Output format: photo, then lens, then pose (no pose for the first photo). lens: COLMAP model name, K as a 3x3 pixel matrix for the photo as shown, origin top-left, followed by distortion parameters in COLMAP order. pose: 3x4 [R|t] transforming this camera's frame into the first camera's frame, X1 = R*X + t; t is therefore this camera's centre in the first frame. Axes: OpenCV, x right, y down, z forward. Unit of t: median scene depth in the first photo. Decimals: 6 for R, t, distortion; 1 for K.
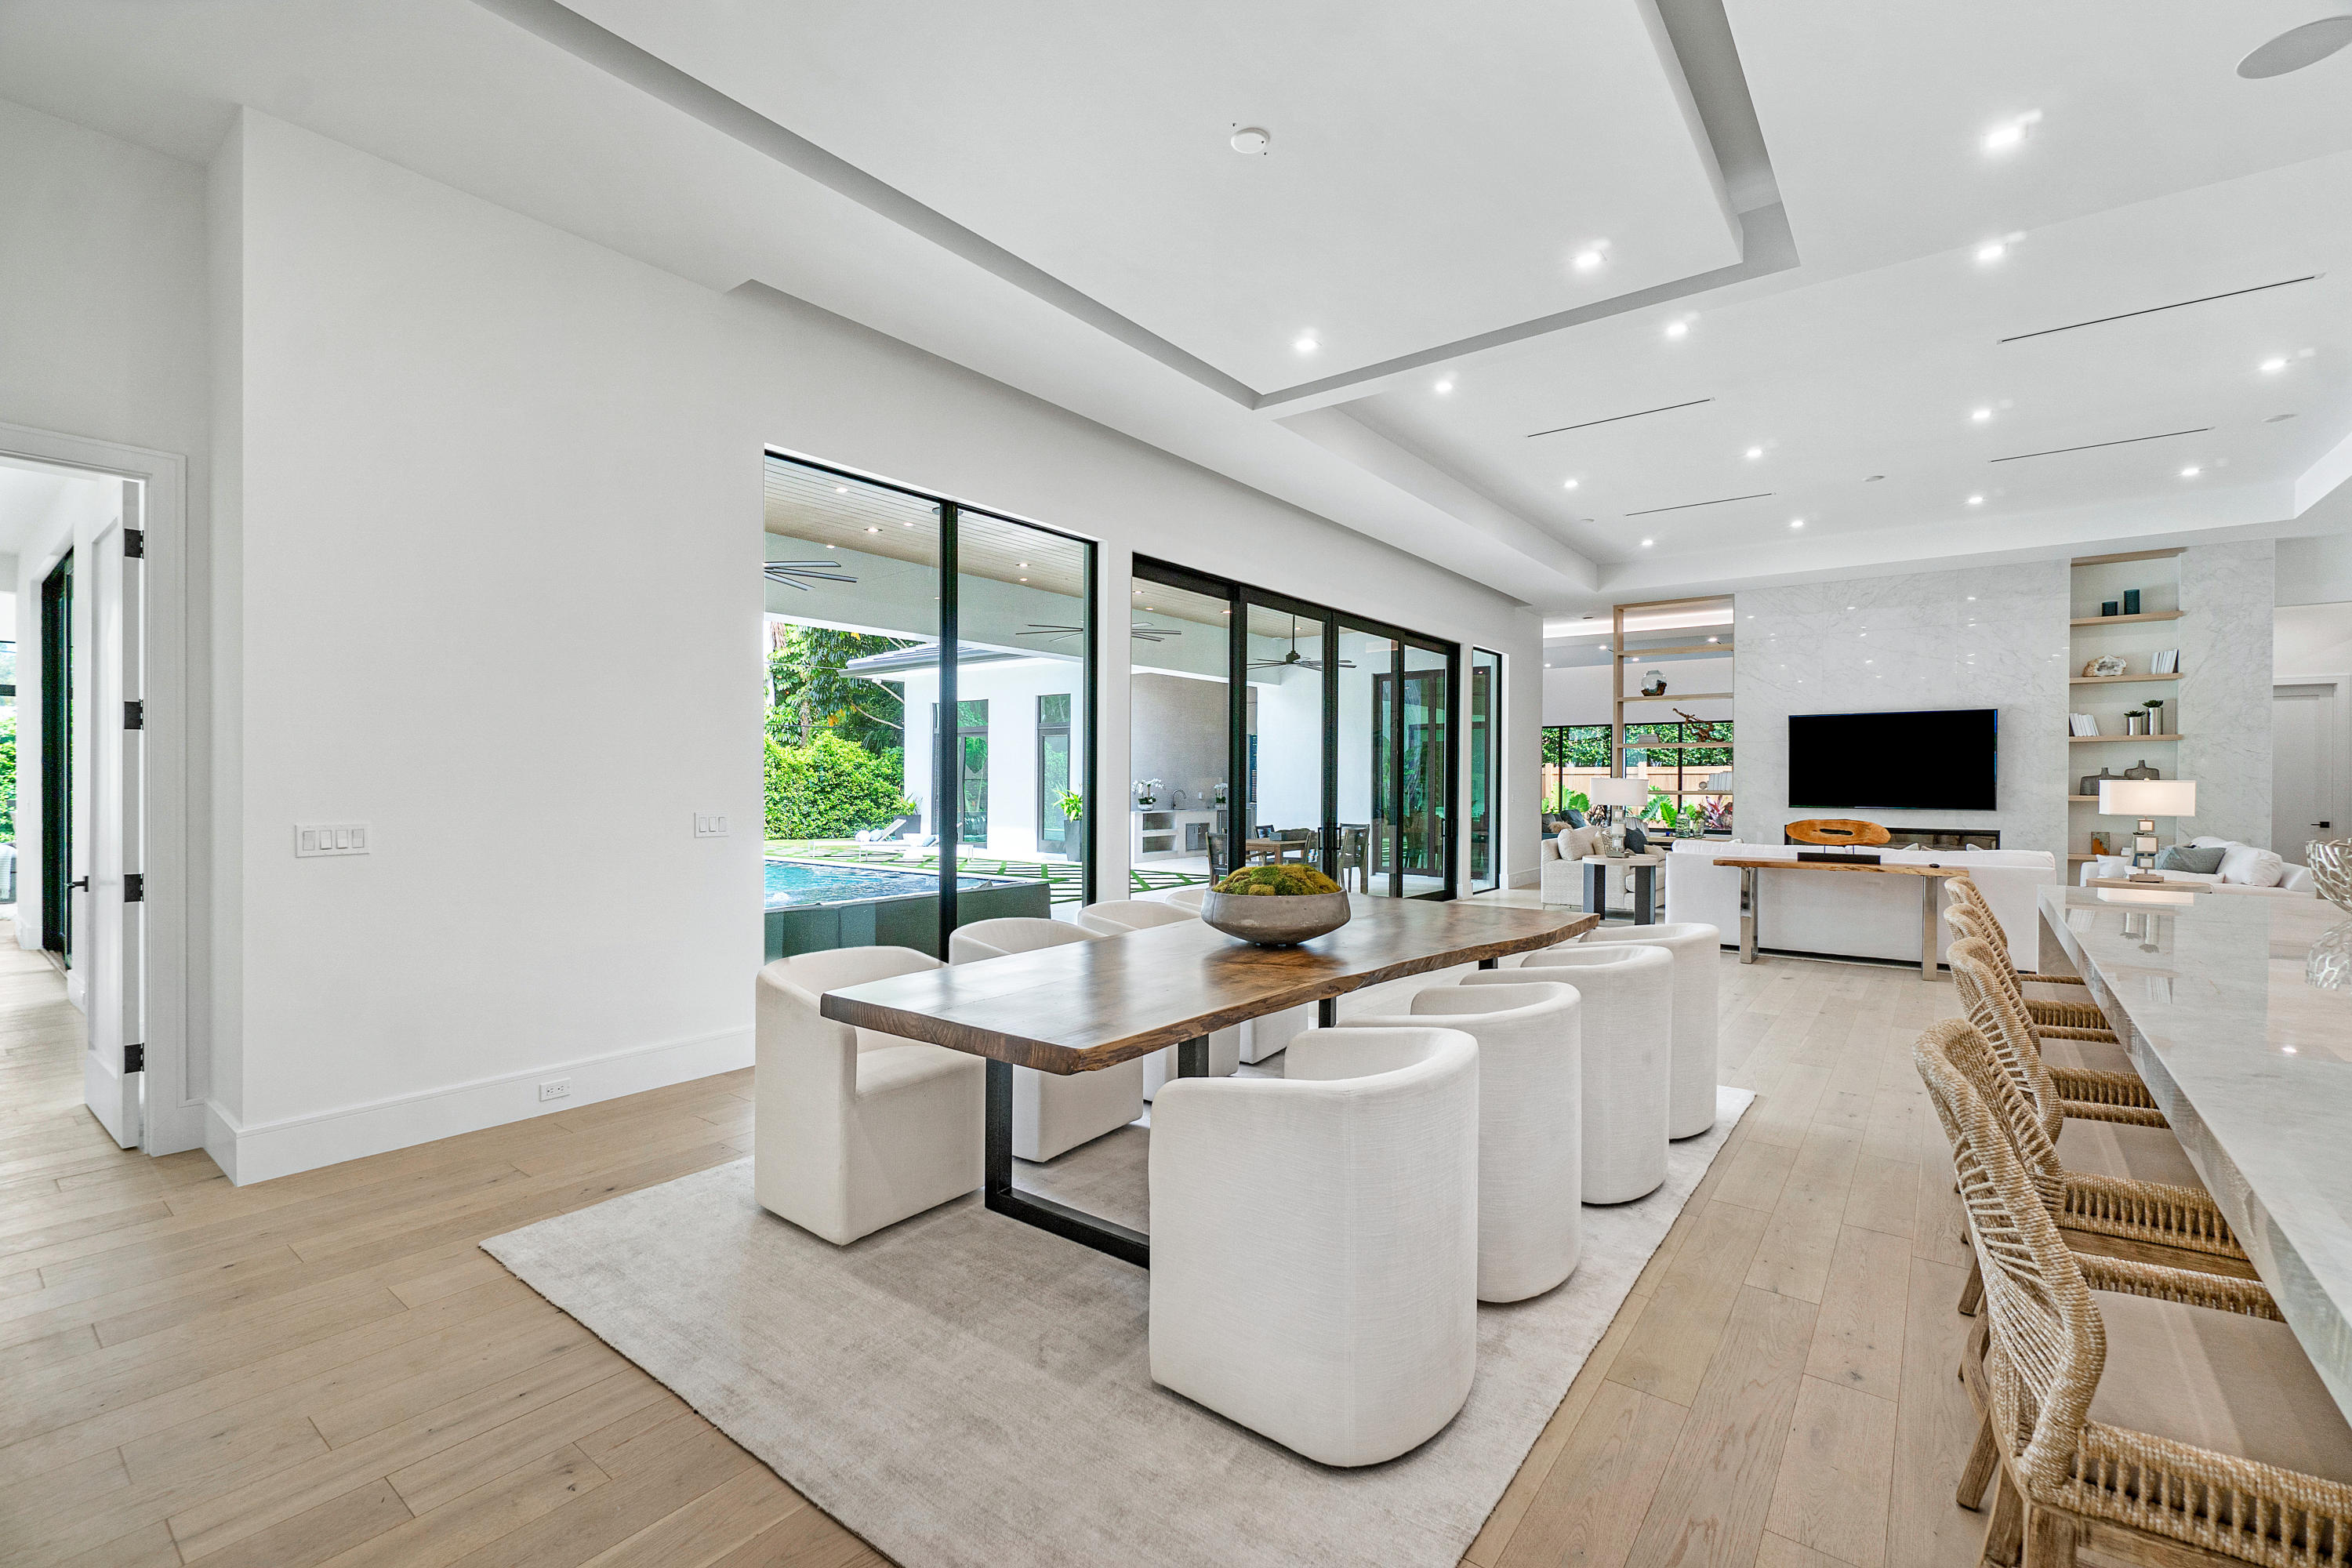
lens RADIAL K [[1010.6, 0, 1163.0], [0, 1010.6, 788.3], [0, 0, 1]] dist [-0.002006, 0.000005]
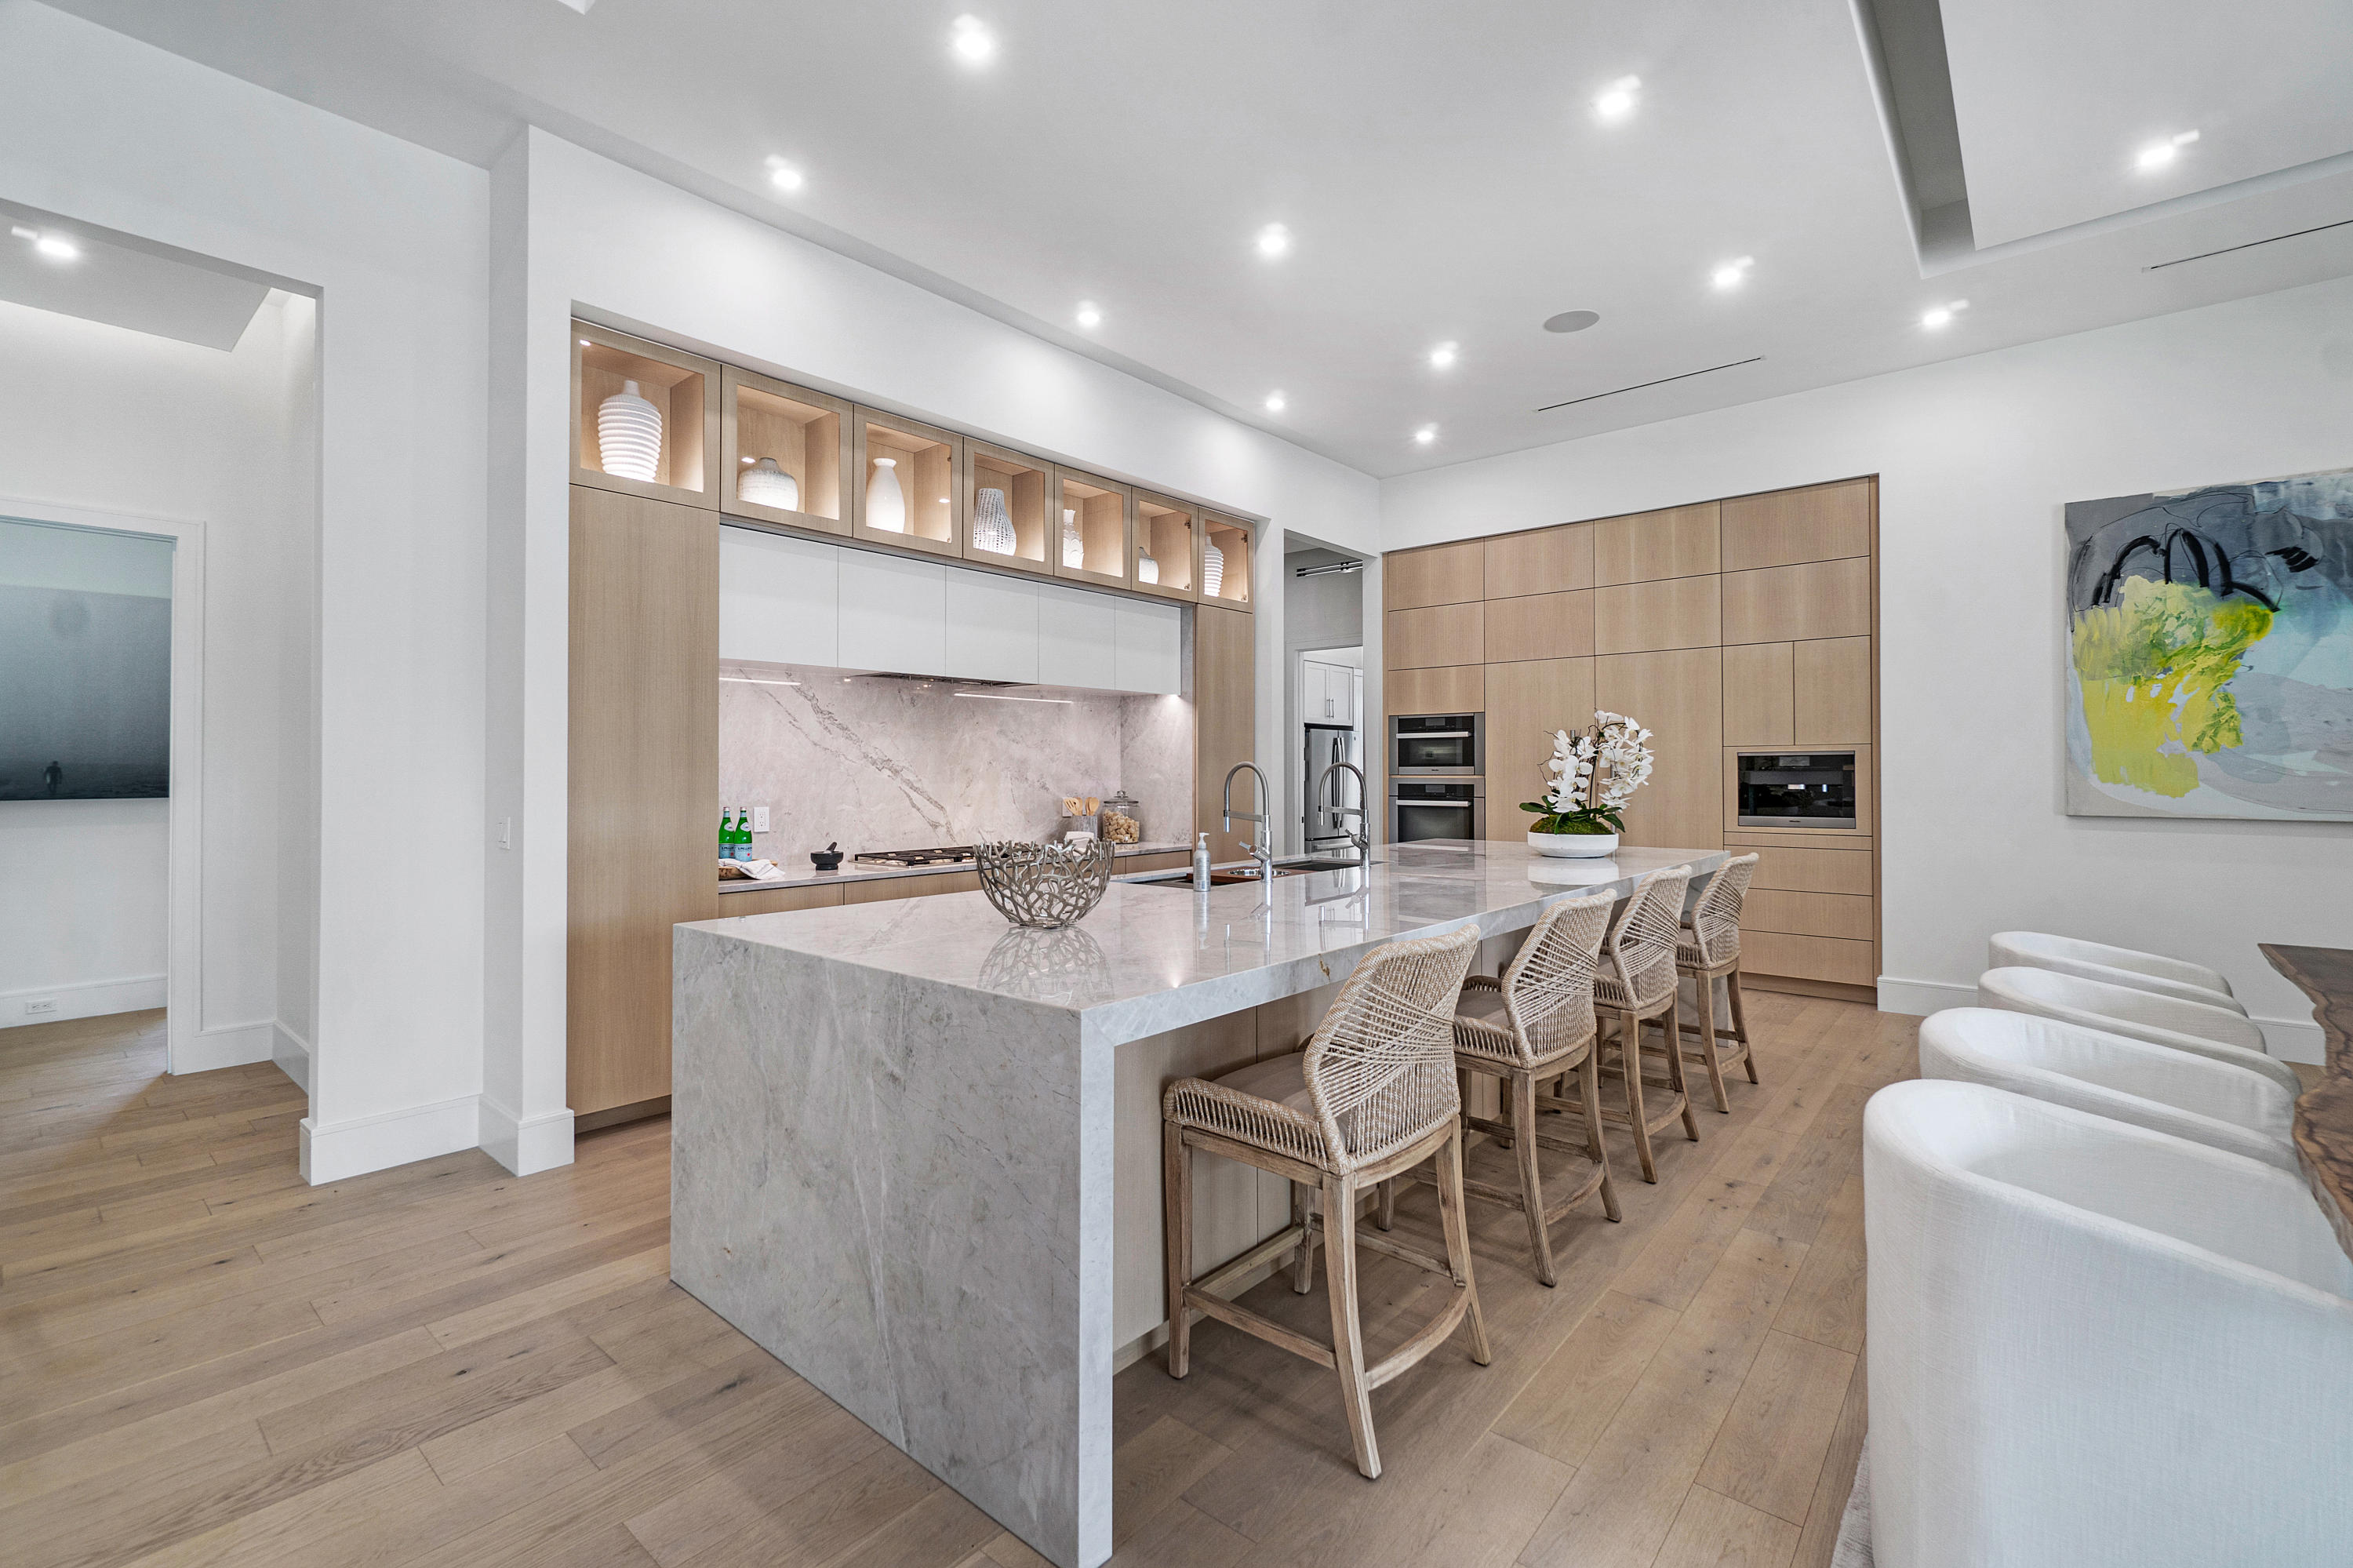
lens RADIAL K [[1024.5, 0, 1155.5], [0, 1024.5, 762.5], [0, 0, 1]] dist [-0.001058, 0.000011]
pose [[-0.998325, 0.002081, 0.057822, 0.307229], [0.002232, 0.999994, 0.002542, -0.004987], [-0.057817, 0.002667, -0.998324, 0.541389]]
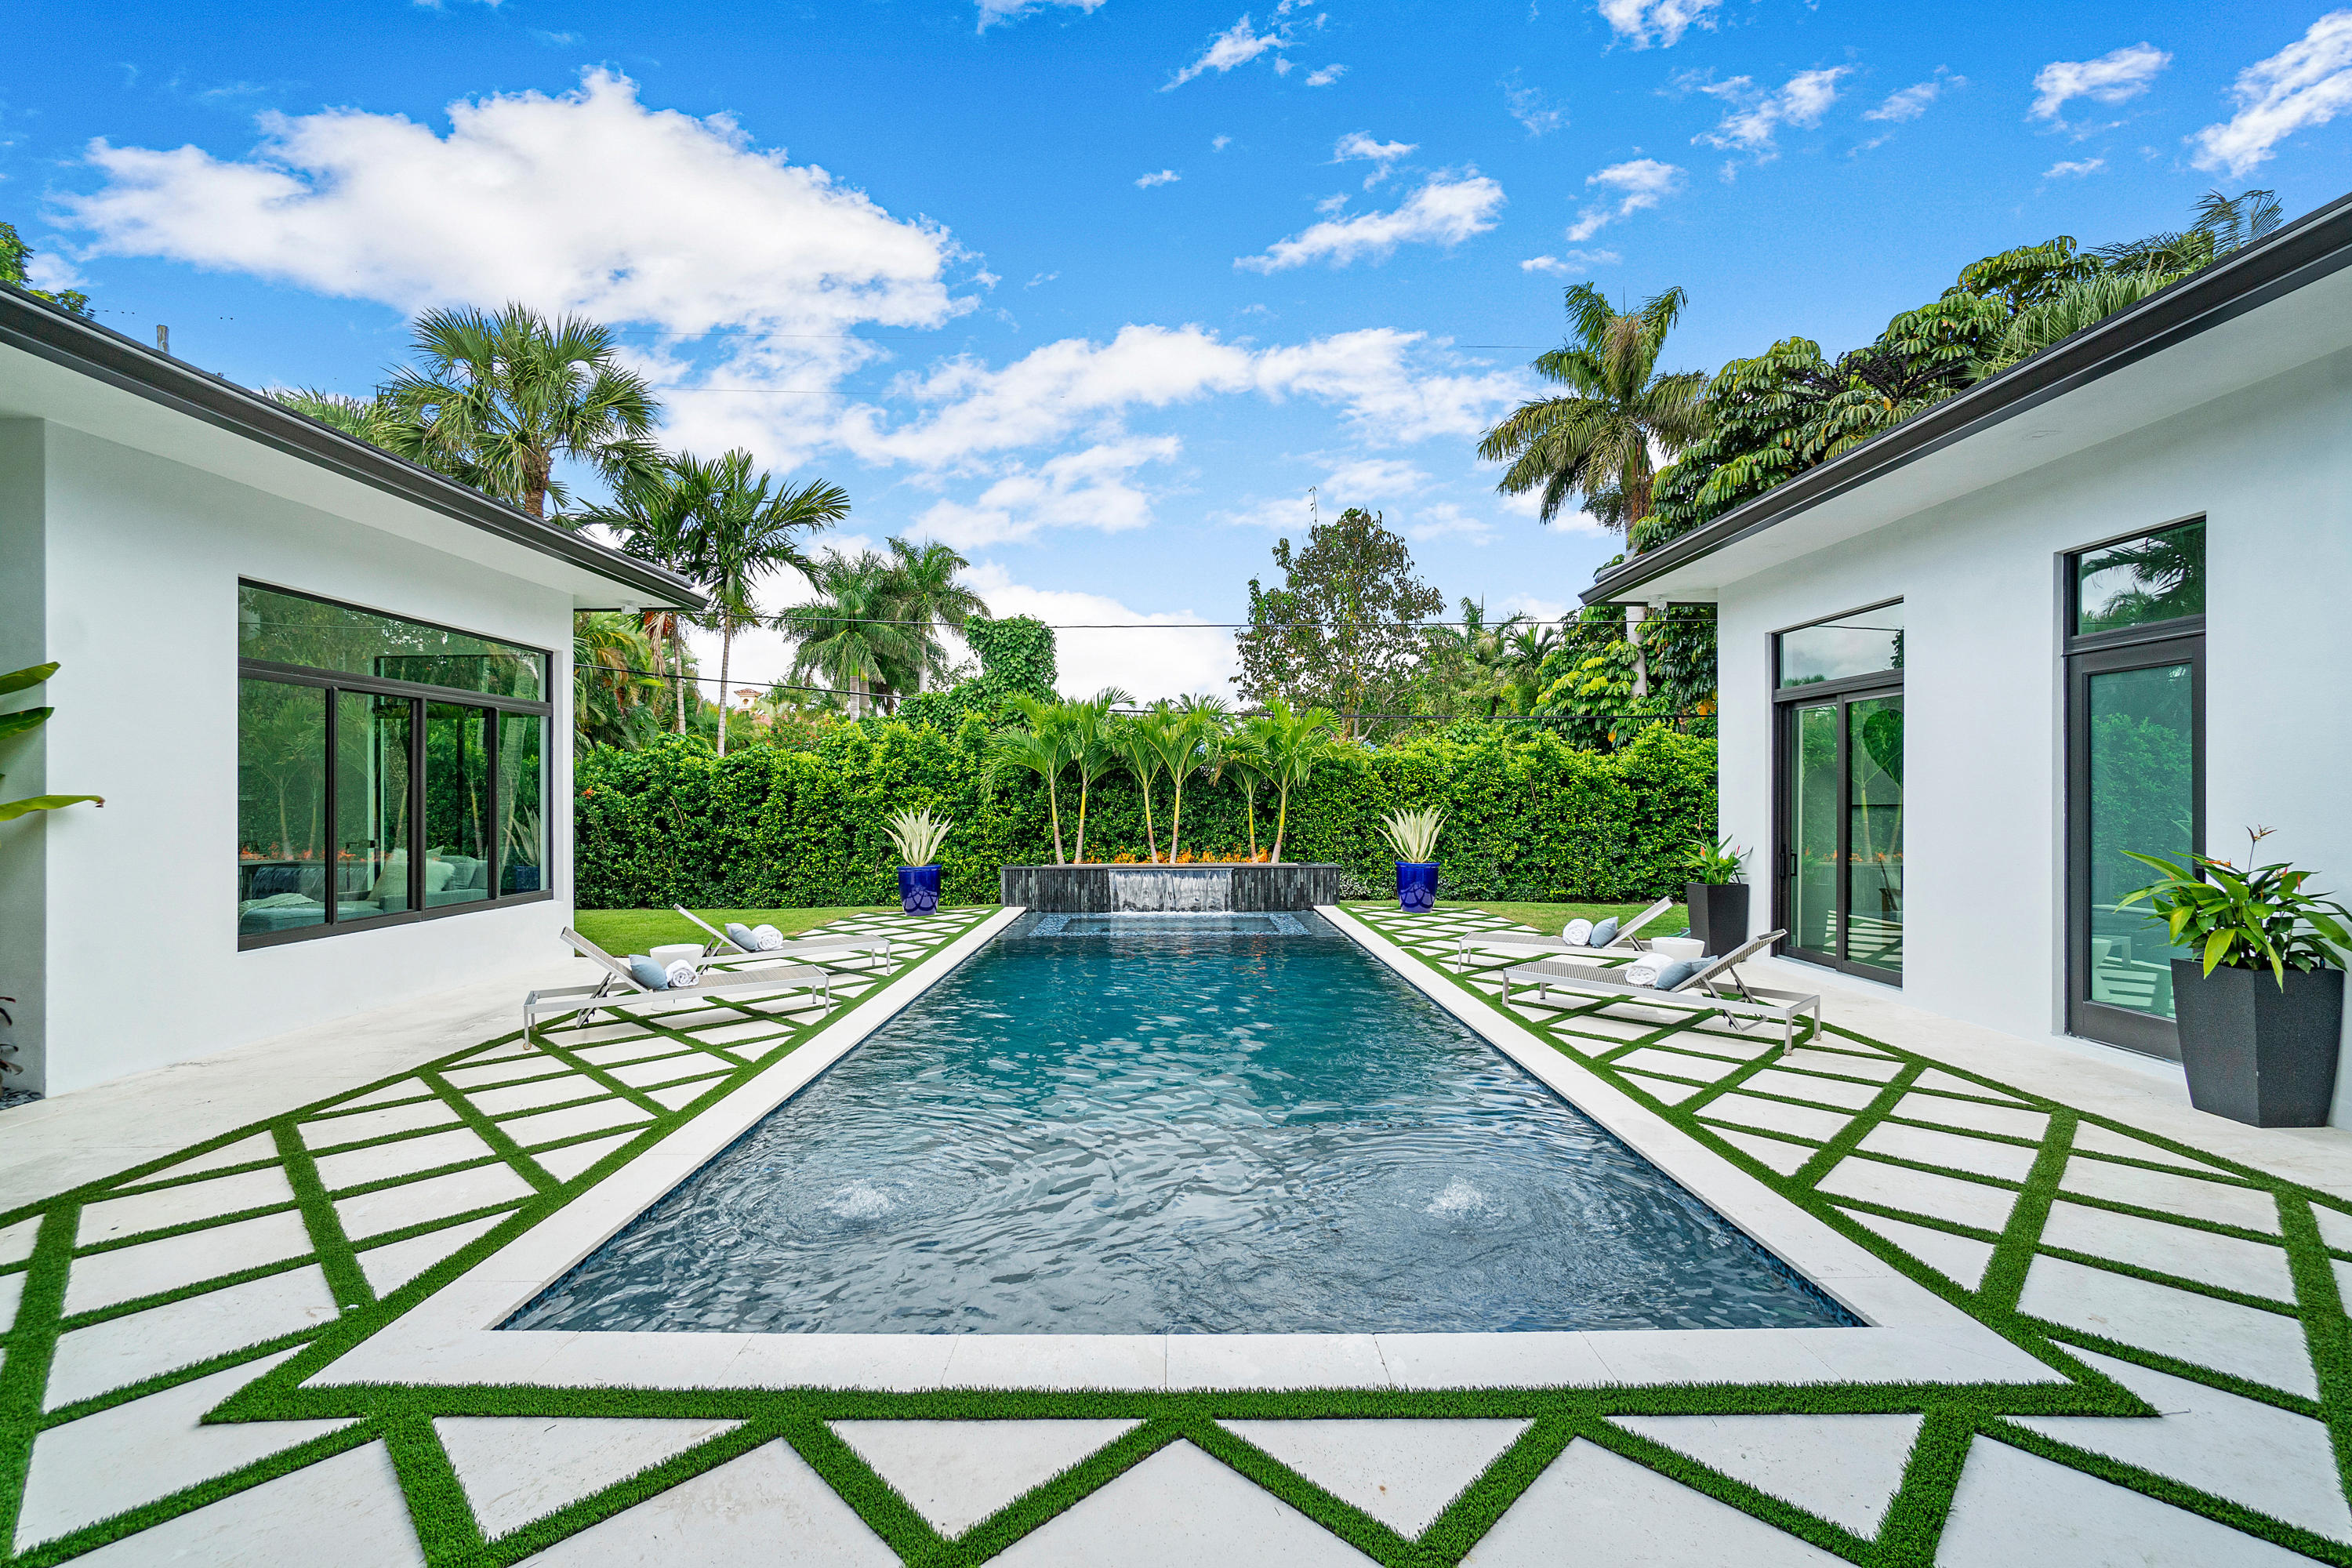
lens RADIAL K [[1030.1, 0, 1166.2], [0, 1030.1, 784.4], [0, 0, 1]] dist [-0.004762, 0.000620]
pose [[0.615114, -0.014053, -0.788313, -0.077994], [-0.000871, 0.999828, -0.018503, -0.020552], [0.788438, 0.012068, 0.614996, 1.054199]]
